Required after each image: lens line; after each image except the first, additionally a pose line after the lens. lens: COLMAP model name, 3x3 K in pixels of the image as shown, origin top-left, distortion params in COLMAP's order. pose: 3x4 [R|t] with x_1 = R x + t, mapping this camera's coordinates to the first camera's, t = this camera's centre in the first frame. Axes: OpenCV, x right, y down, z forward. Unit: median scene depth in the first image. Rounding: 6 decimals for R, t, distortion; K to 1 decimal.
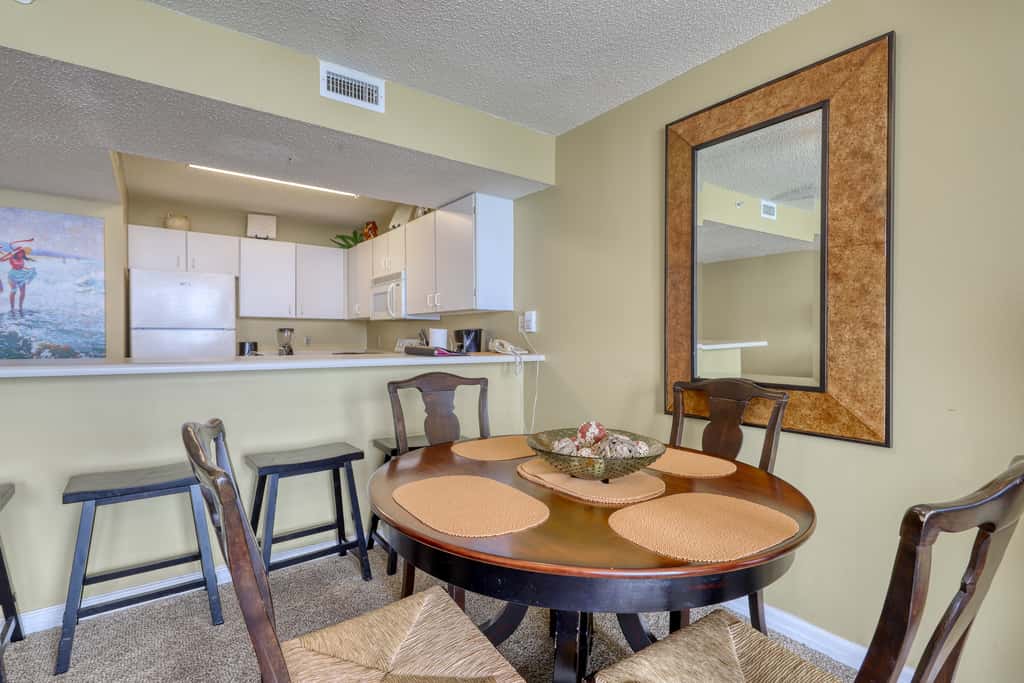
lens RADIAL K [[493.1, 0, 509.6], [0, 493.1, 340.8], [0, 0, 1]] dist [0.019062, -0.000445]
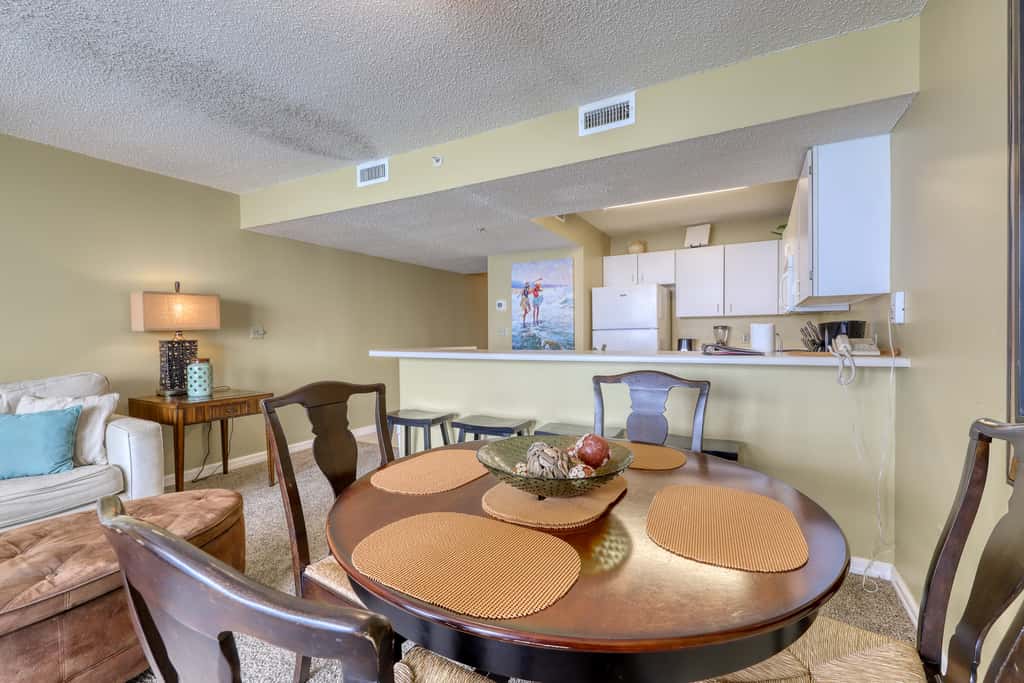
lens RADIAL K [[444.0, 0, 491.8], [0, 444.0, 346.5], [0, 0, 1]] dist [0.001552, -0.000246]
pose [[0.419928, 0.012954, -0.907465, 0.337809], [0.007085, 0.999821, 0.017551, -0.001002], [0.907530, -0.013799, 0.419761, 0.224201]]
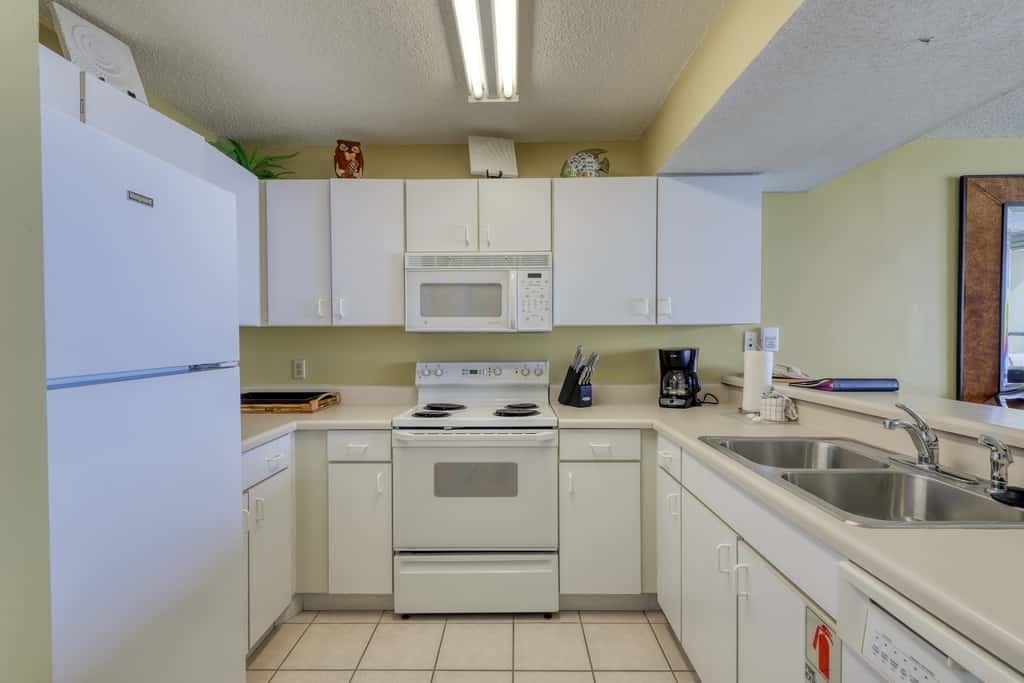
lens RADIAL K [[481.2, 0, 512.0], [0, 481.2, 341.5], [0, 0, 1]] dist [0.003188, 0.000489]
pose [[0.601903, -0.019277, 0.798336, -0.873582], [0.012941, 0.999813, 0.014385, -0.050663], [-0.798464, 0.001673, 0.602040, 0.815986]]
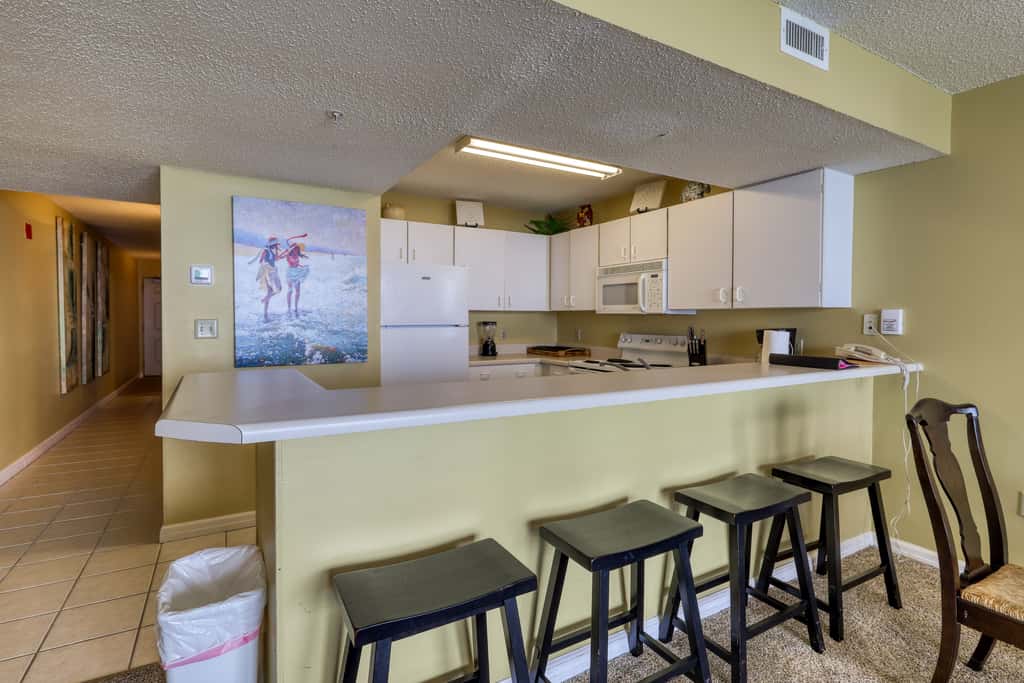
lens RADIAL K [[492.7, 0, 526.8], [0, 492.7, 324.6], [0, 0, 1]] dist [0.004107, 0.000332]
pose [[0.996526, -0.002482, -0.083241, -0.469152], [0.003140, 0.999965, 0.007773, -0.040317], [0.083219, -0.008008, 0.996499, 0.113874]]
